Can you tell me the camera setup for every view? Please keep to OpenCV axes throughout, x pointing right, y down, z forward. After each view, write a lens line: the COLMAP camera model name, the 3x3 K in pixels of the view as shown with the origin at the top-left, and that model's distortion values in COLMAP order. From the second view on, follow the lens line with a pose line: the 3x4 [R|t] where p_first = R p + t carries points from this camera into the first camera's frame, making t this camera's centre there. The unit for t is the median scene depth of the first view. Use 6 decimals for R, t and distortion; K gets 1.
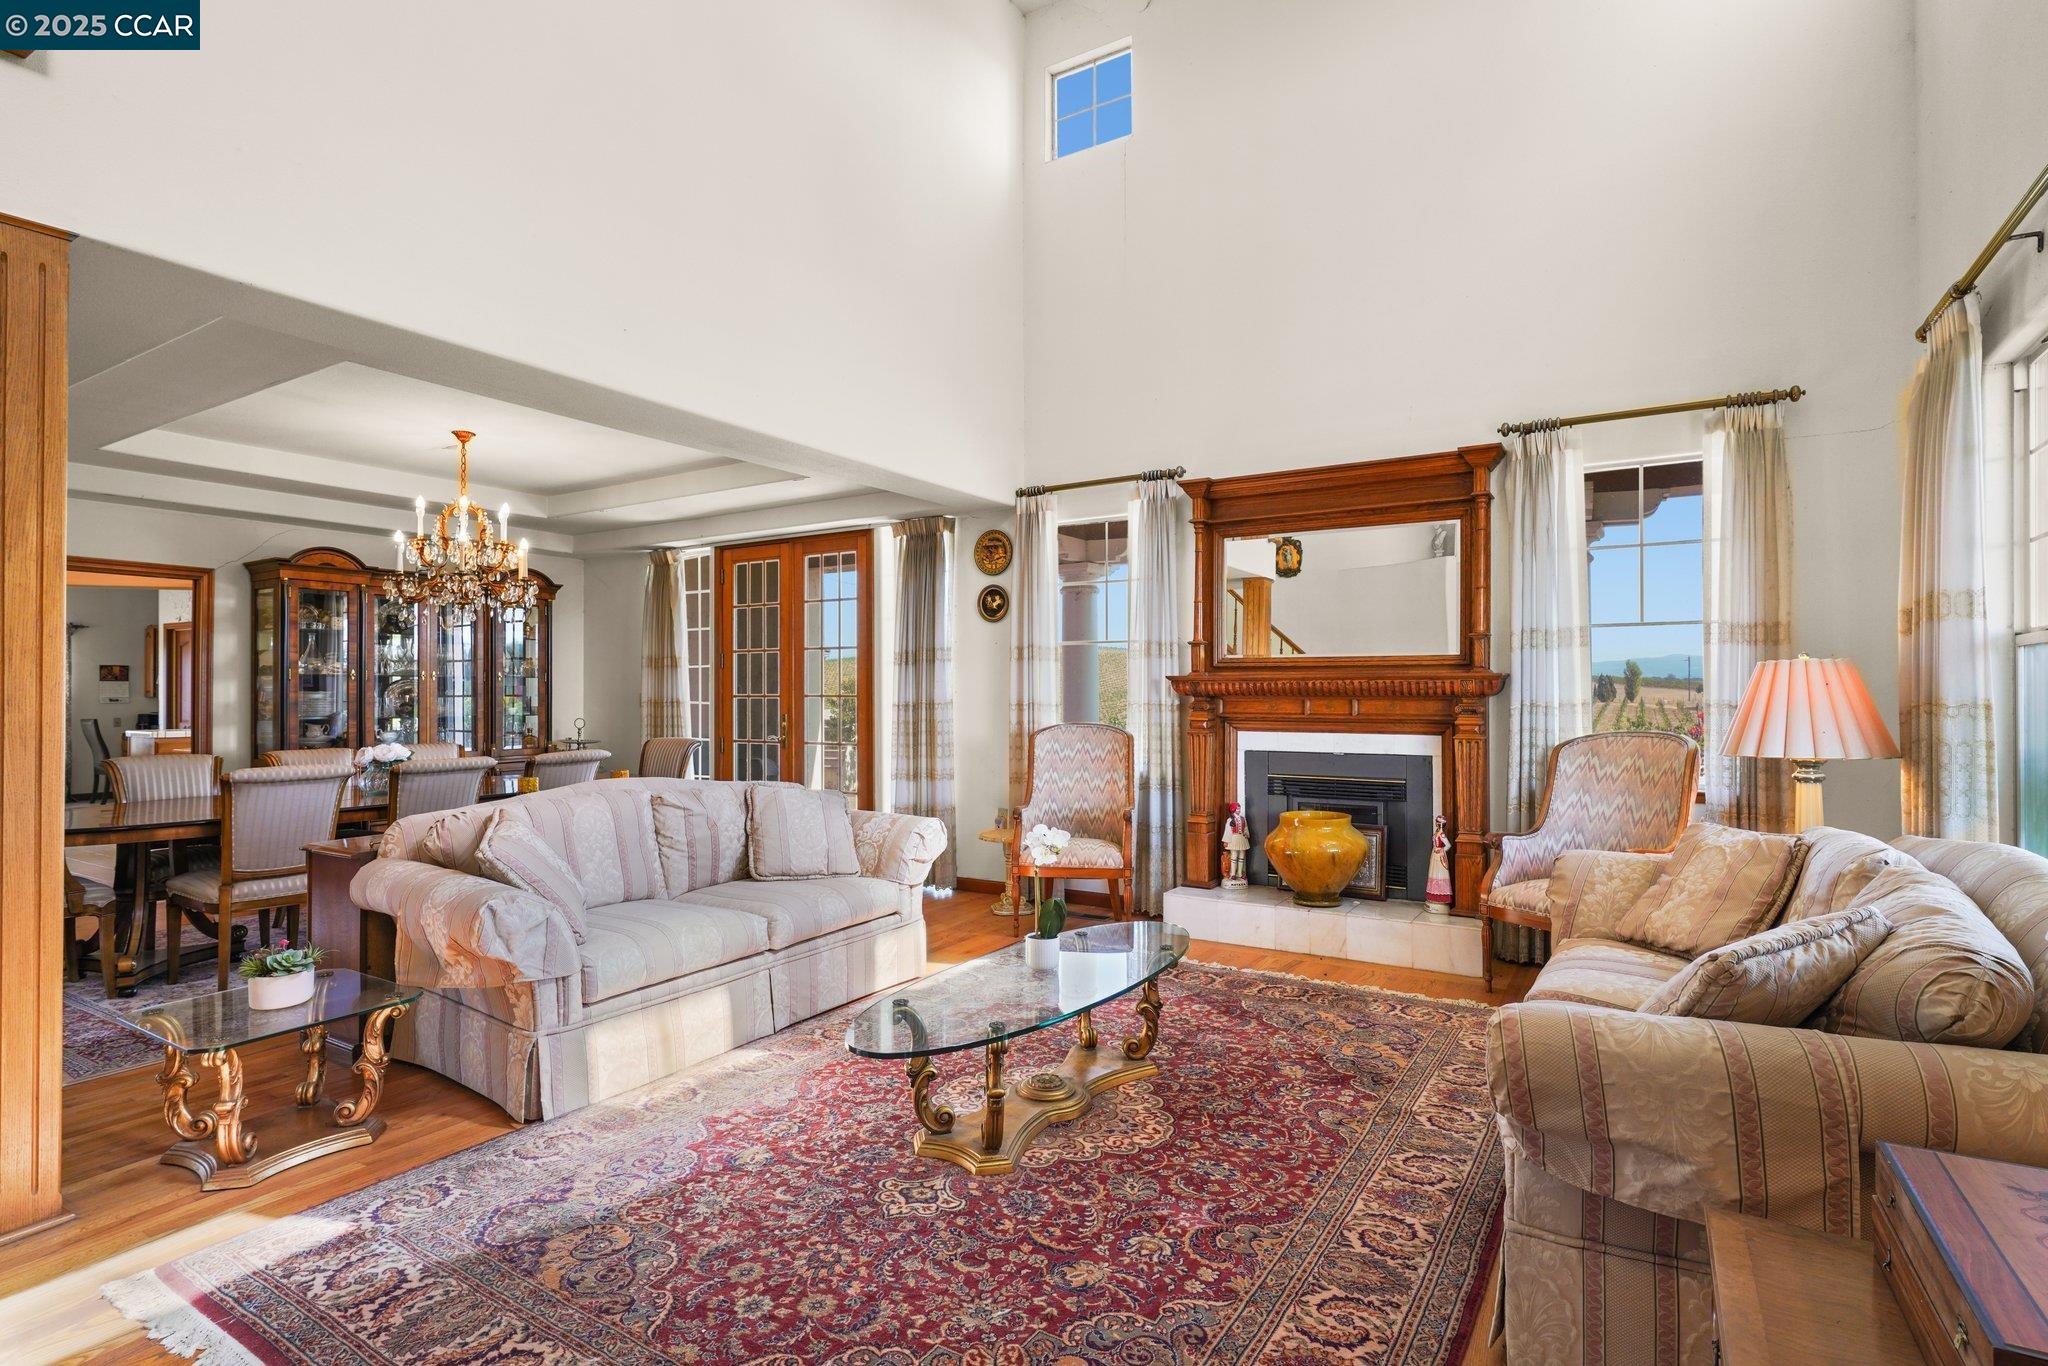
lens RADIAL K [[1006.0, 0, 1028.7], [0, 1006.0, 684.2], [0, 0, 1]] dist [0.005113, 0.000193]
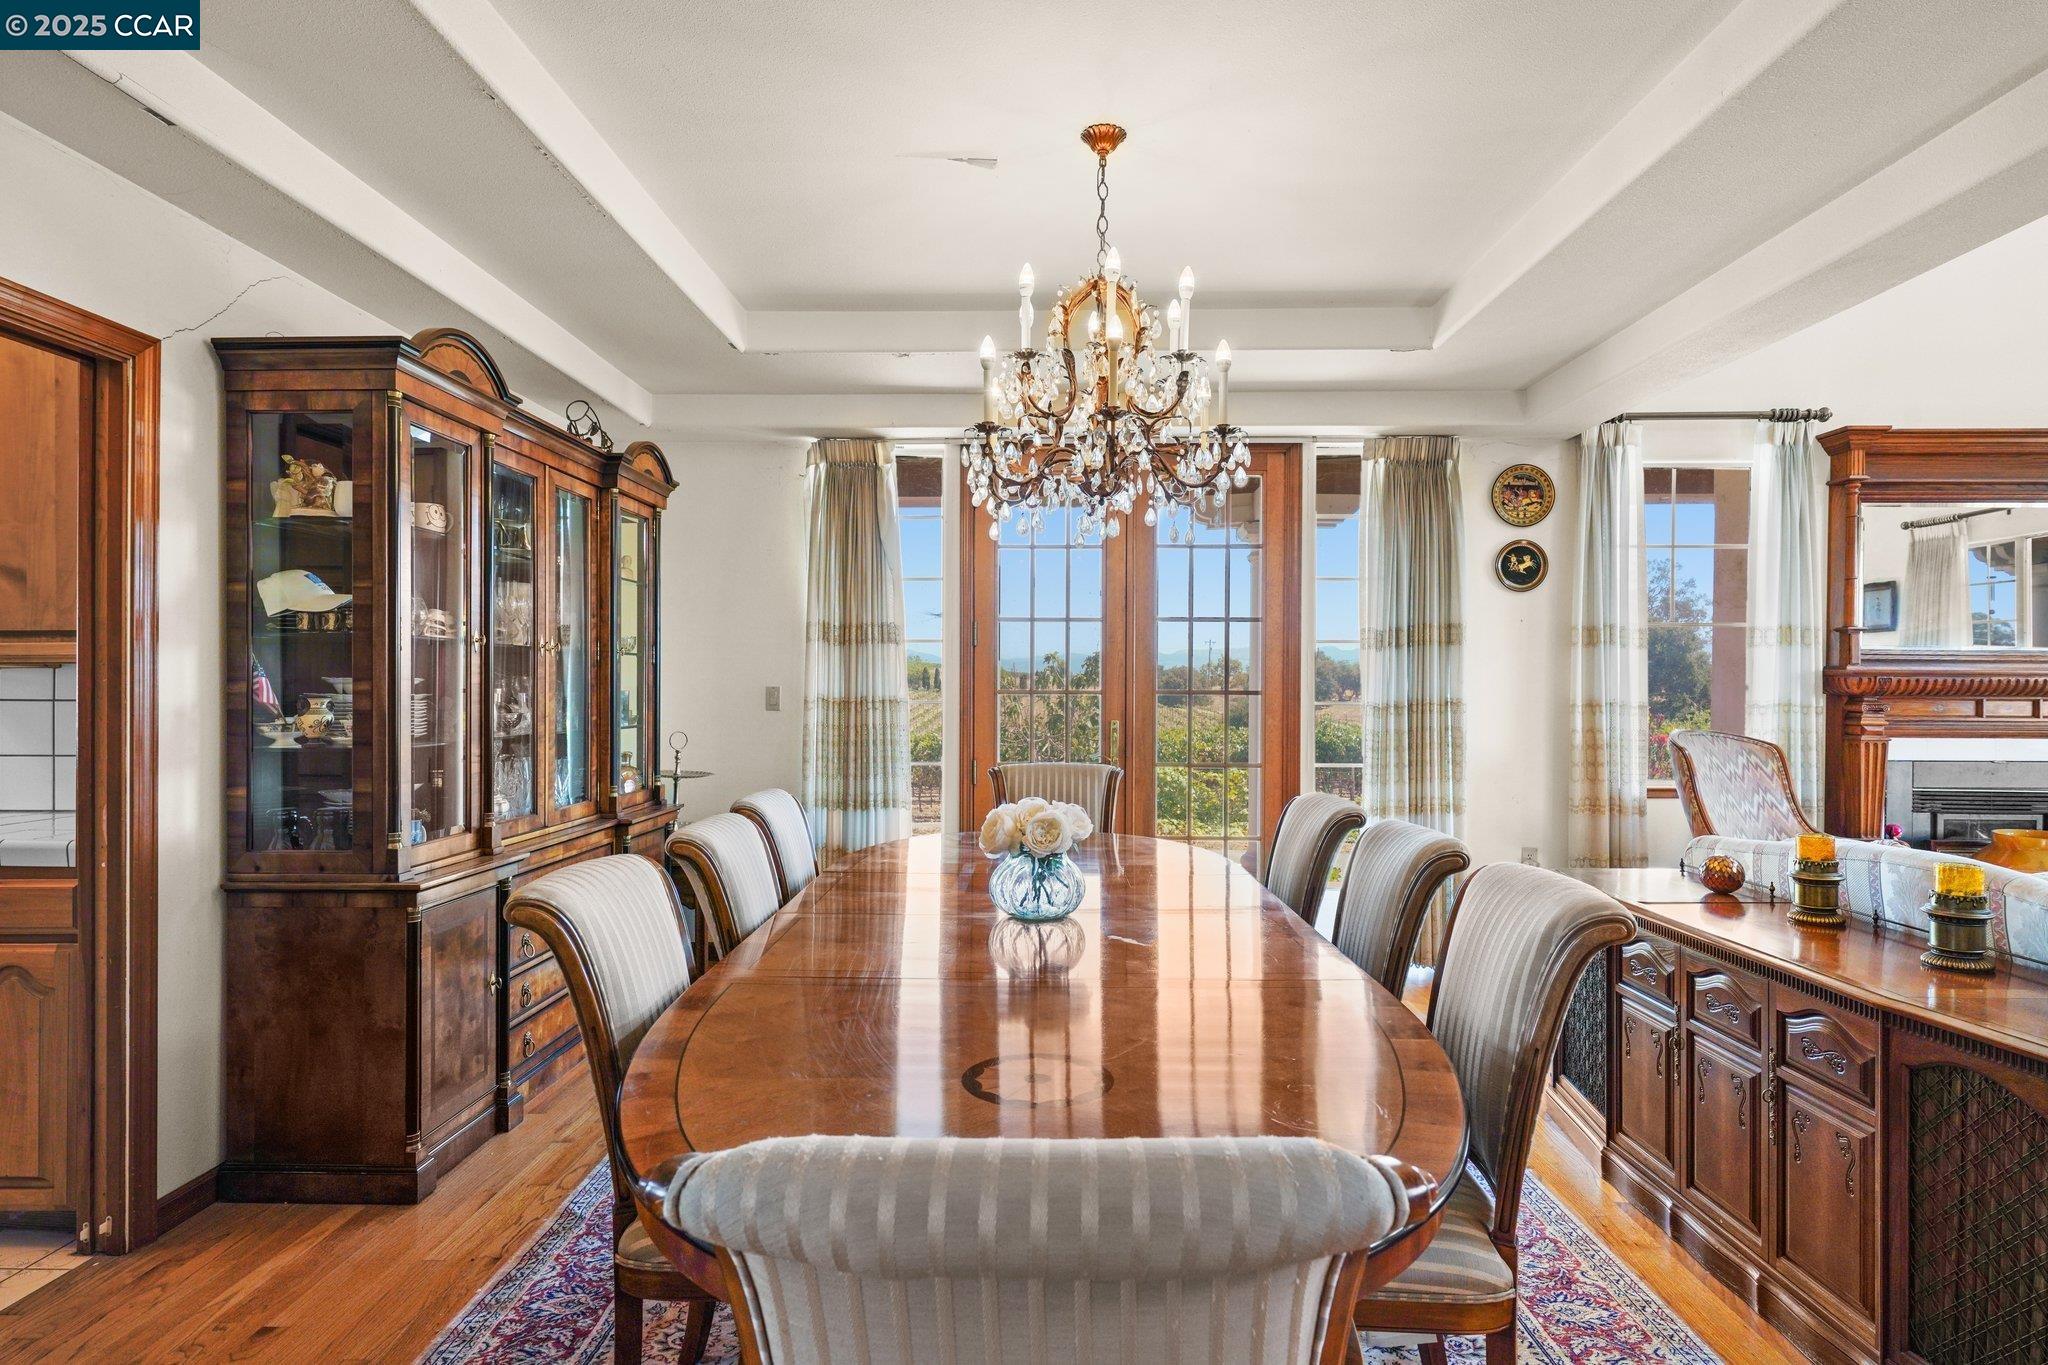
lens RADIAL K [[1109.9, 0, 1024.0], [0, 1109.9, 682.5], [0, 0, 1]] dist [0.014912, 0.000031]
pose [[0.865263, 0.005982, 0.501282, -0.991931], [-0.009309, 0.999948, 0.004137, 0.005020], [-0.501231, -0.008246, 0.865274, 0.645152]]
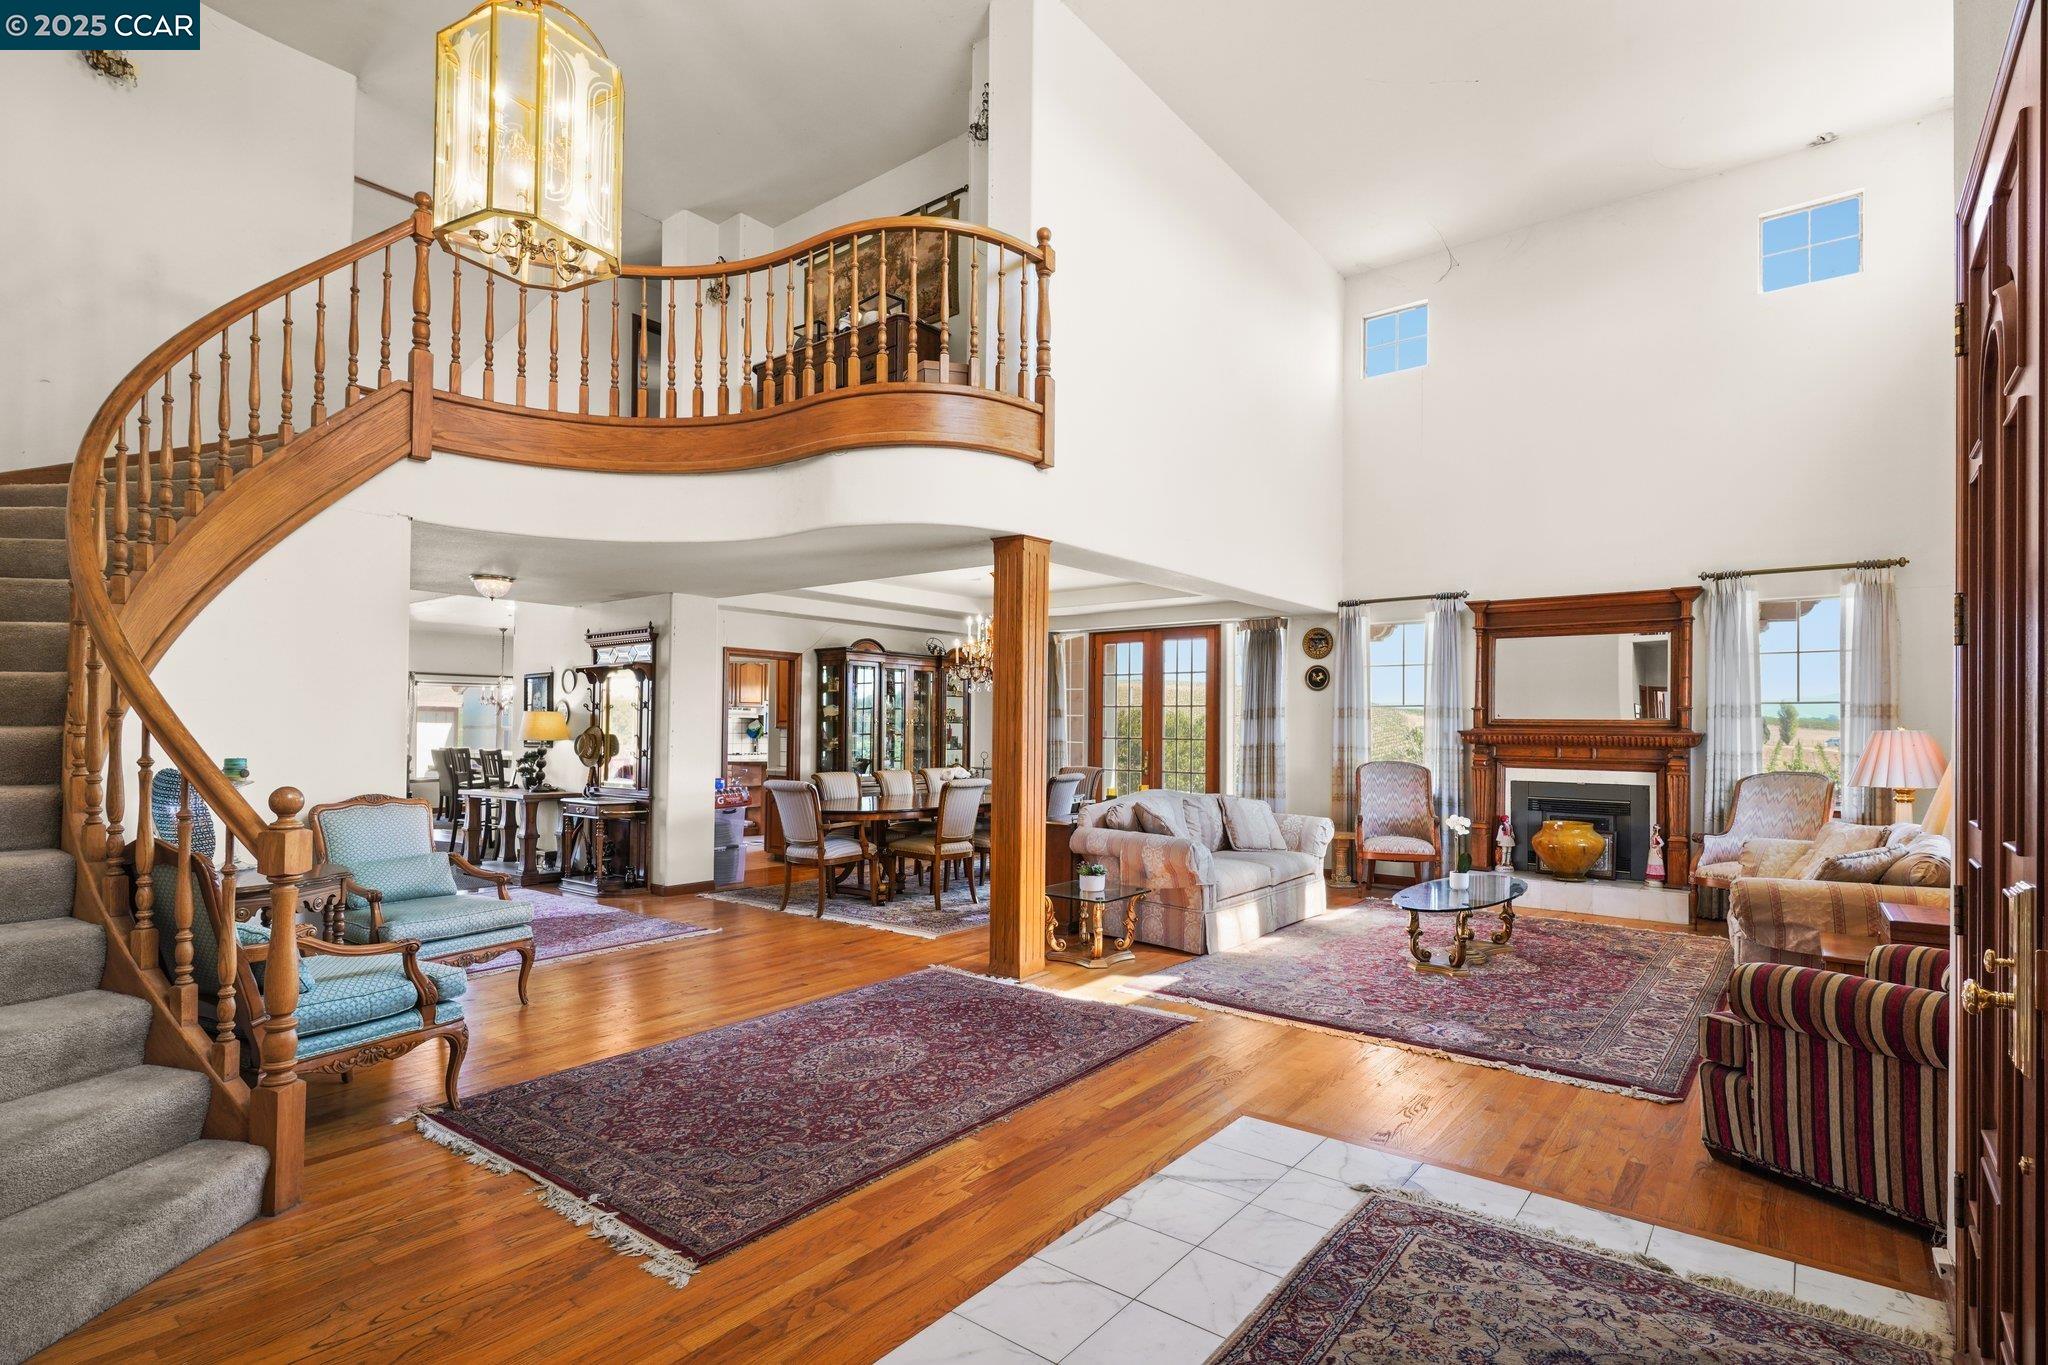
lens RADIAL K [[984.7, 0, 1023.2], [0, 984.7, 713.4], [0, 0, 1]] dist [0.001680, -0.000958]
pose [[0.992728, 0.008310, -0.120095, -0.382540], [-0.008956, 0.999948, -0.004839, -0.024099], [0.120049, 0.005880, 0.992751, -0.630073]]
